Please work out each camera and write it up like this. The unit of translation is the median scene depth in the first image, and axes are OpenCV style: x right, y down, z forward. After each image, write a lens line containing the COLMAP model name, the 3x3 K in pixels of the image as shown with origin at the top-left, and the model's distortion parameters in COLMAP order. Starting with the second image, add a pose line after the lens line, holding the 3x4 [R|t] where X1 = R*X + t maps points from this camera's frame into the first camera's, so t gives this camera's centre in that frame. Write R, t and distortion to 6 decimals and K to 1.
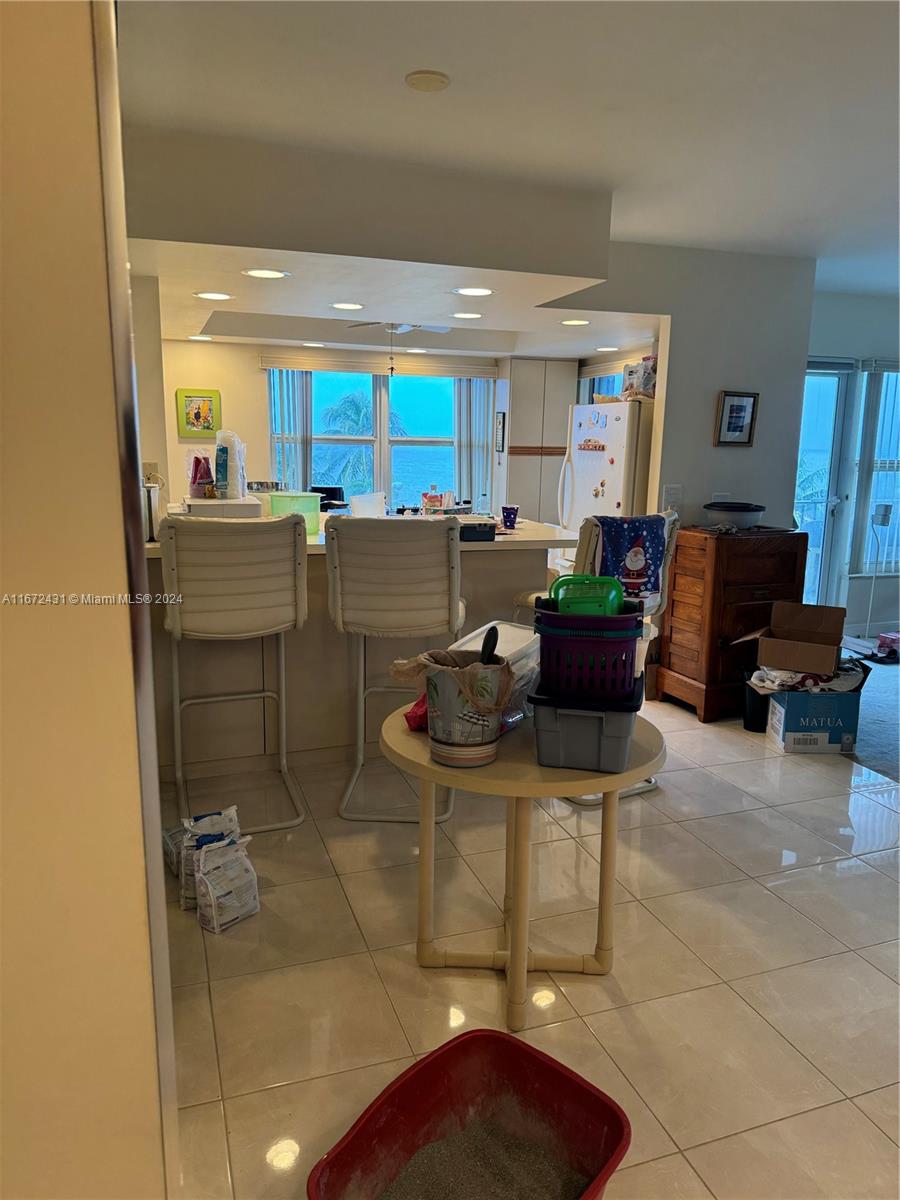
lens RADIAL K [[836.0, 0, 450.0], [0, 836.0, 600.0], [0, 0, 1]] dist [0.108035, 0.000189]
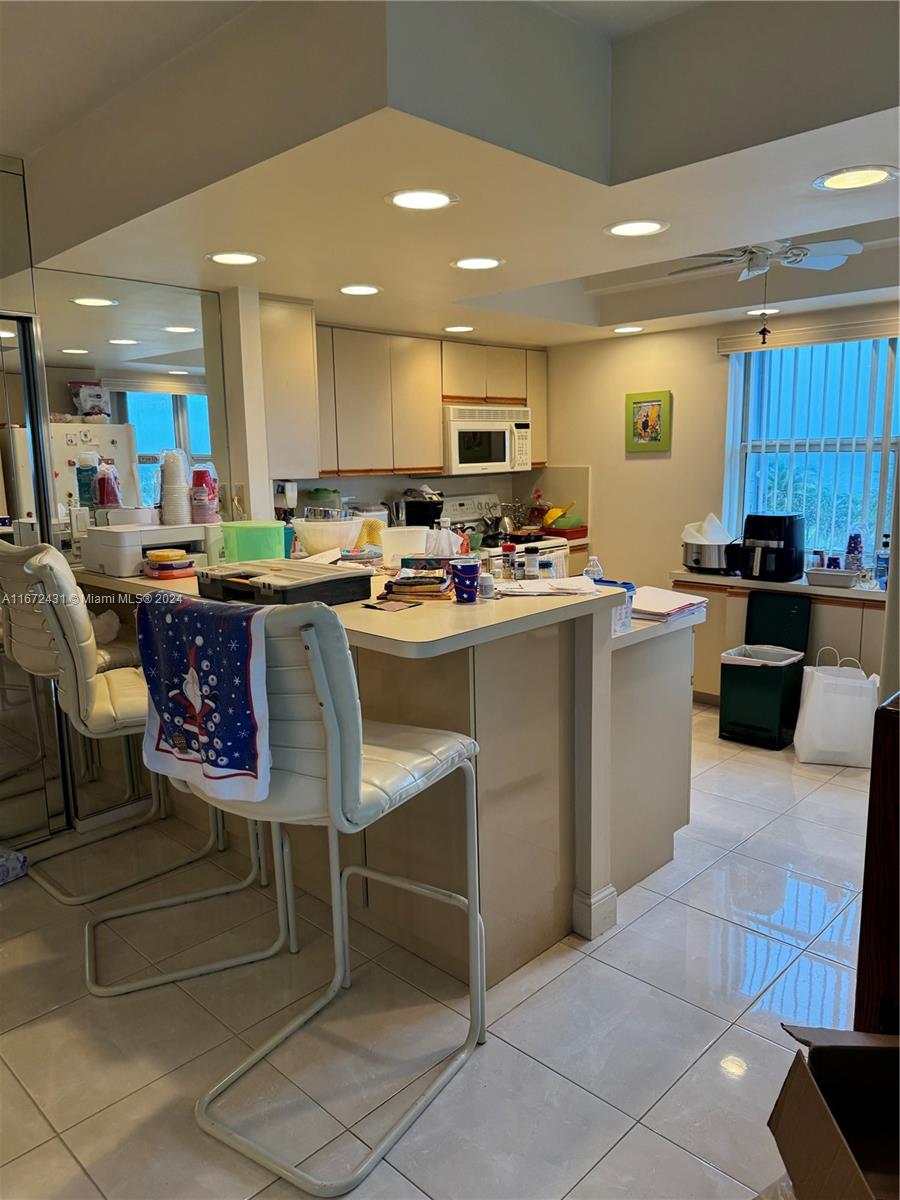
lens RADIAL K [[850.0, 0, 450.0], [0, 850.0, 600.0], [0, 0, 1]] dist [0.027495, 0.000097]
pose [[0.433441, 0.129873, -0.891775, 0.705079], [-0.145684, 0.986643, 0.072880, -0.155063], [0.889329, 0.098328, 0.446572, 0.899559]]
